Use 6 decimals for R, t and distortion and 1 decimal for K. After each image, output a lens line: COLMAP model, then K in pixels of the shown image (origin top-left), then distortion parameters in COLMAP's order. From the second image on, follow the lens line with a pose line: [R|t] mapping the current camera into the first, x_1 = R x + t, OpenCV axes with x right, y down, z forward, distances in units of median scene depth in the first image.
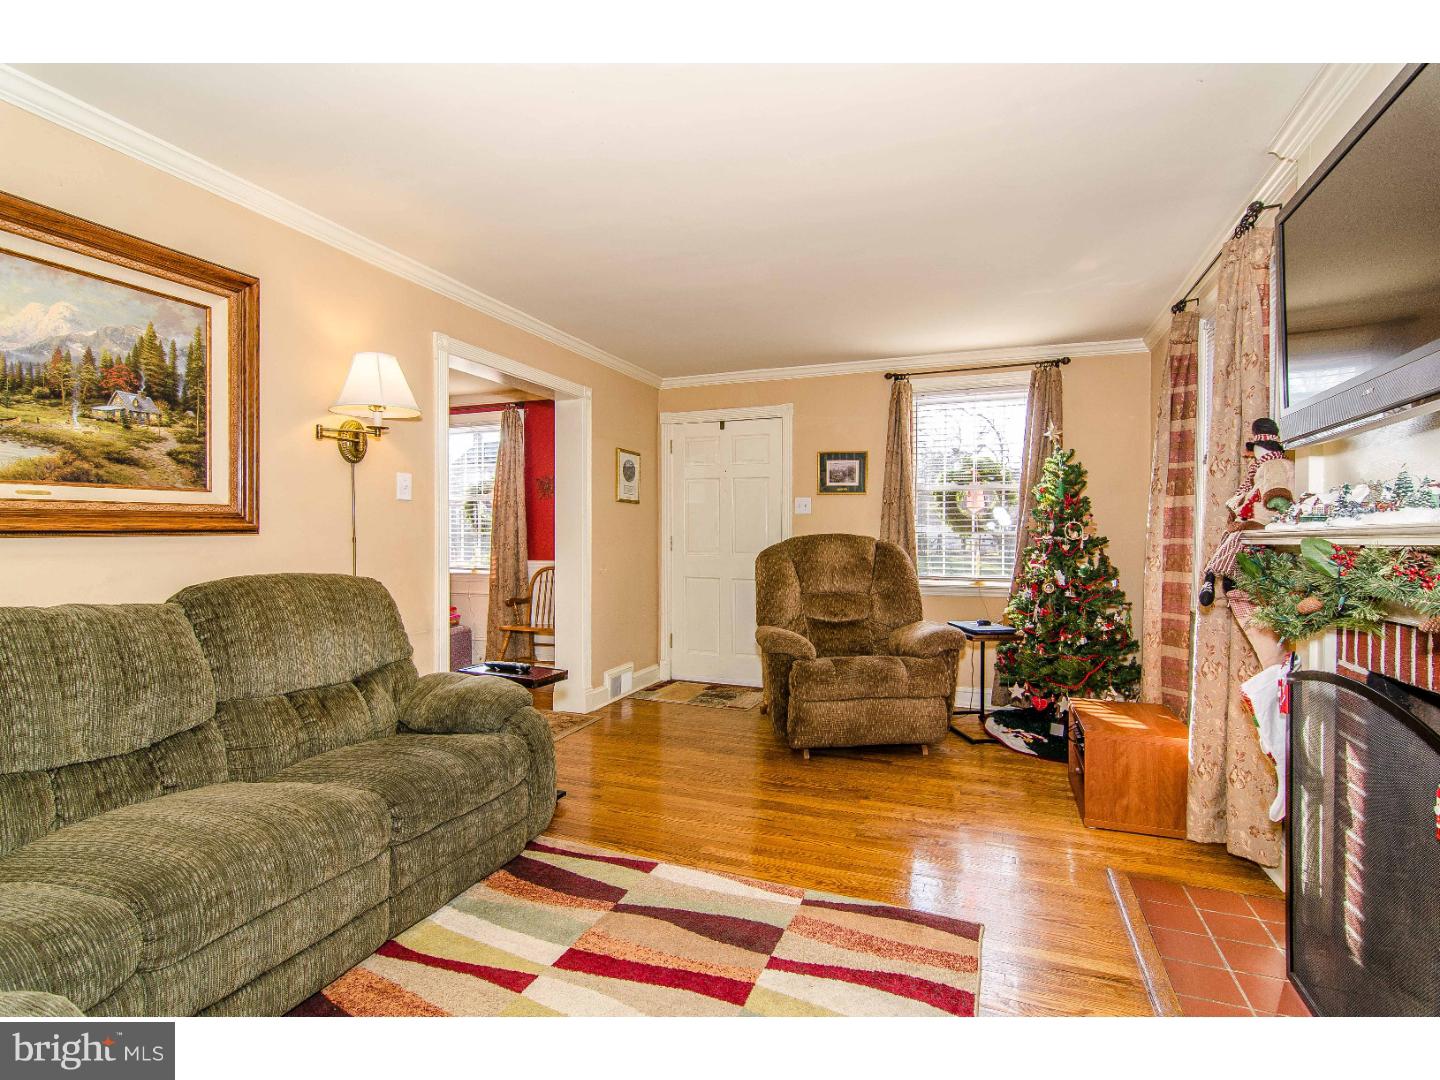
lens RADIAL K [[688.8, 0, 737.6], [0, 688.8, 543.3], [0, 0, 1]] dist [-0.001637, -0.000350]
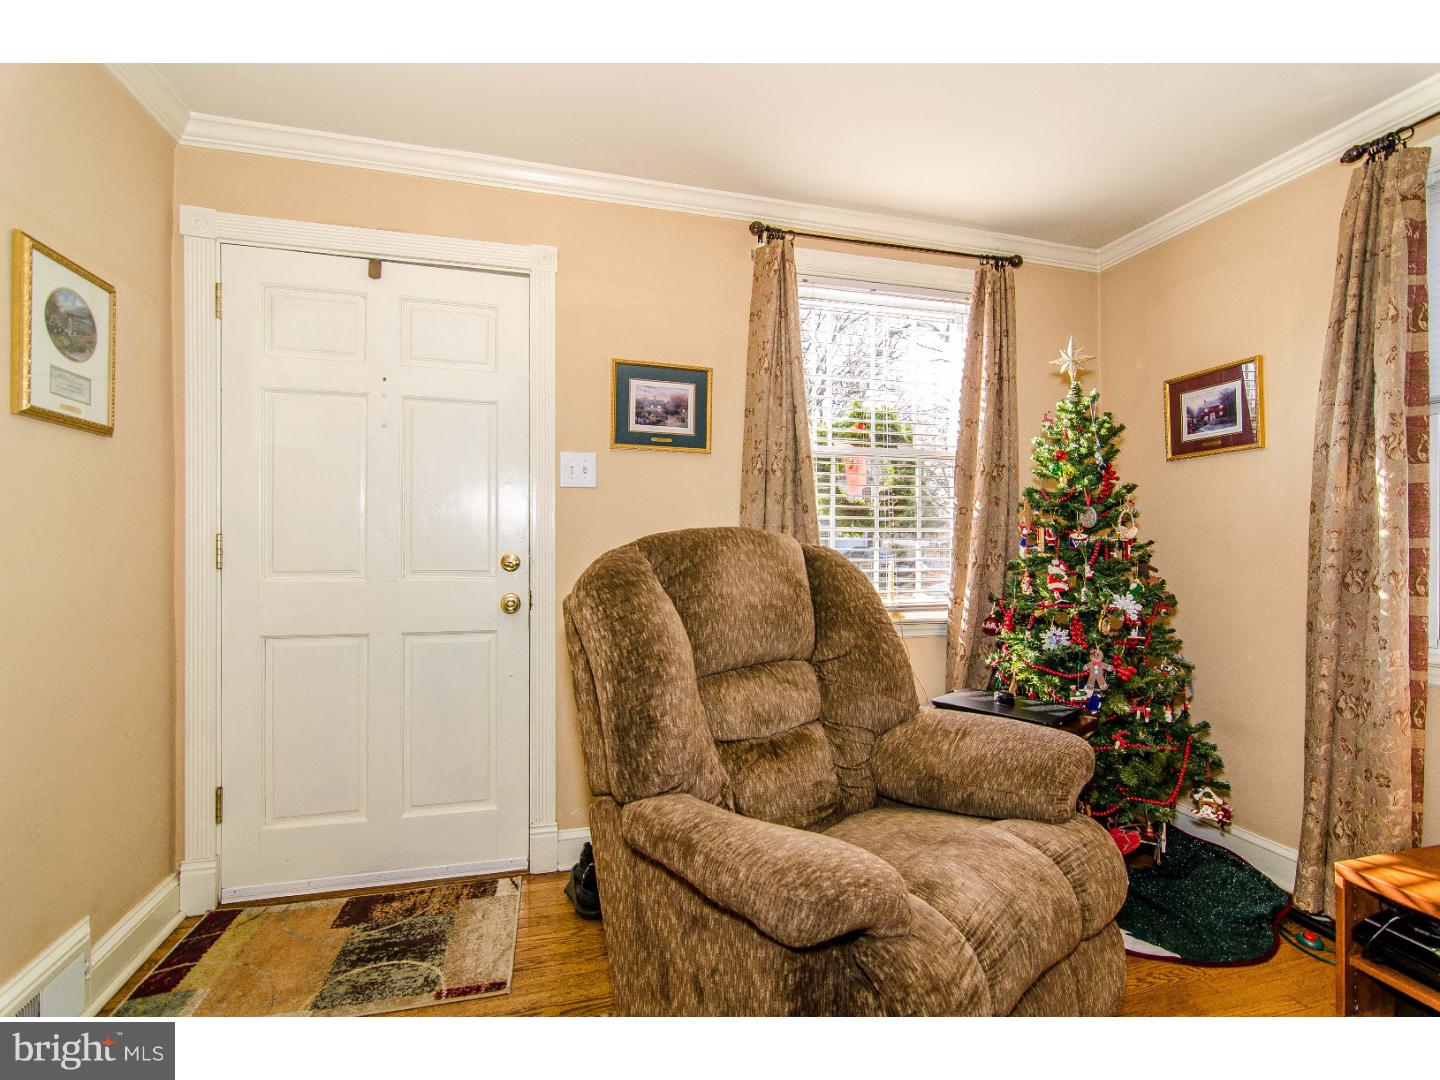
lens RADIAL K [[688.8, 0, 737.6], [0, 688.8, 543.3], [0, 0, 1]] dist [-0.001637, -0.000350]
pose [[0.804538, -0.001506, 0.593899, -0.100056], [0.004593, 0.999983, -0.003686, -0.001695], [-0.593883, 0.005693, 0.804531, 0.569511]]
